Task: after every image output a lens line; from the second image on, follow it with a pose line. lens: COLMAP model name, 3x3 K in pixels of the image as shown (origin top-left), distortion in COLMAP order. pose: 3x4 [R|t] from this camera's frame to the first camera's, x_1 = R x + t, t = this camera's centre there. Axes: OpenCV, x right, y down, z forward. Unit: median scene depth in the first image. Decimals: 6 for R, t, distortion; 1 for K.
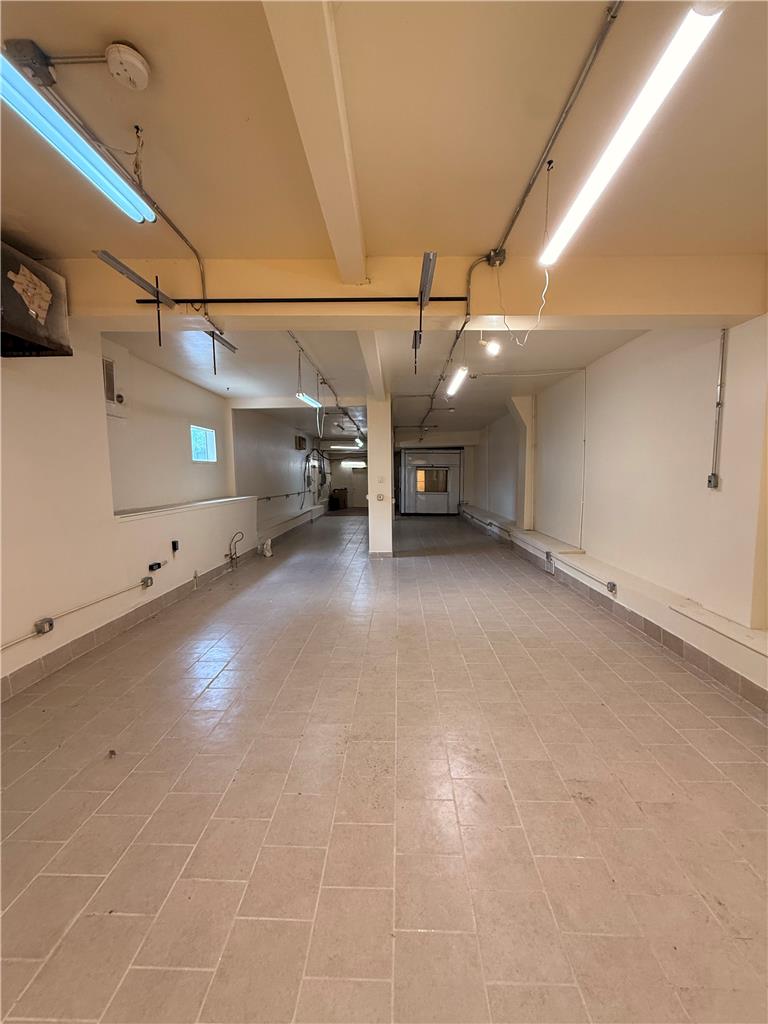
lens RADIAL K [[406.9, 0, 385.3], [0, 406.9, 509.8], [0, 0, 1]] dist [-0.005014, 0.000646]
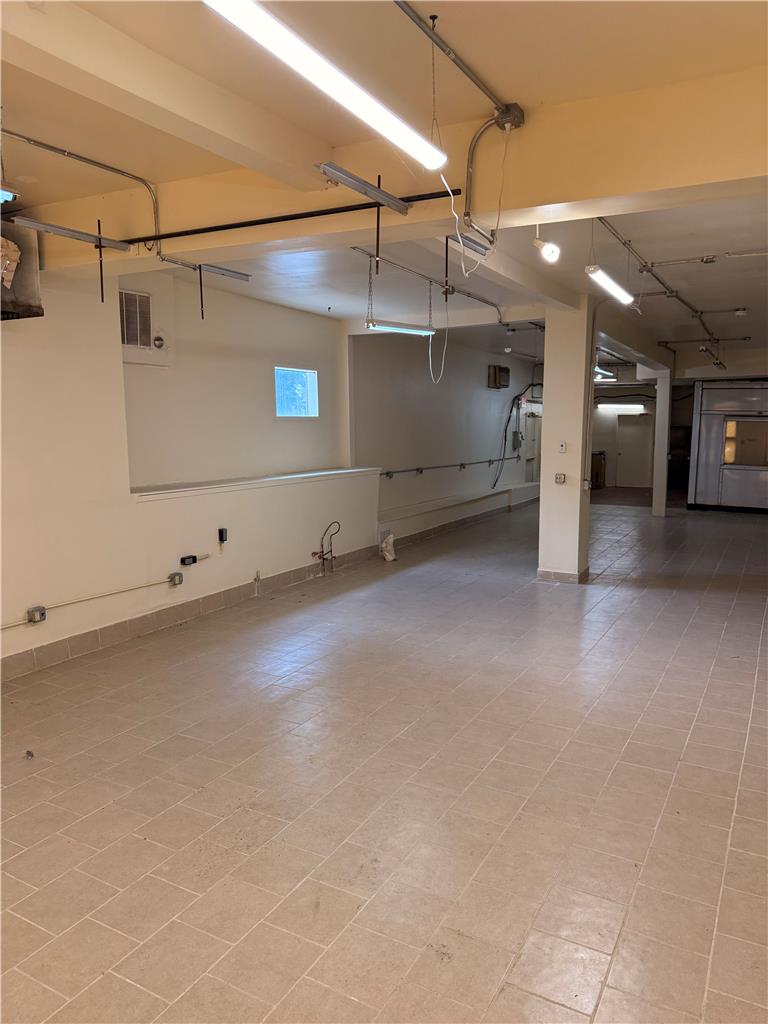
lens RADIAL K [[721.6, 0, 386.7], [0, 721.6, 513.8], [0, 0, 1]] dist [0.028468, -0.036891]
pose [[0.889857, 0.065287, -0.451543, 0.388557], [-0.045303, 0.997461, 0.054940, -0.041651], [0.453984, -0.028432, 0.890556, -0.051643]]
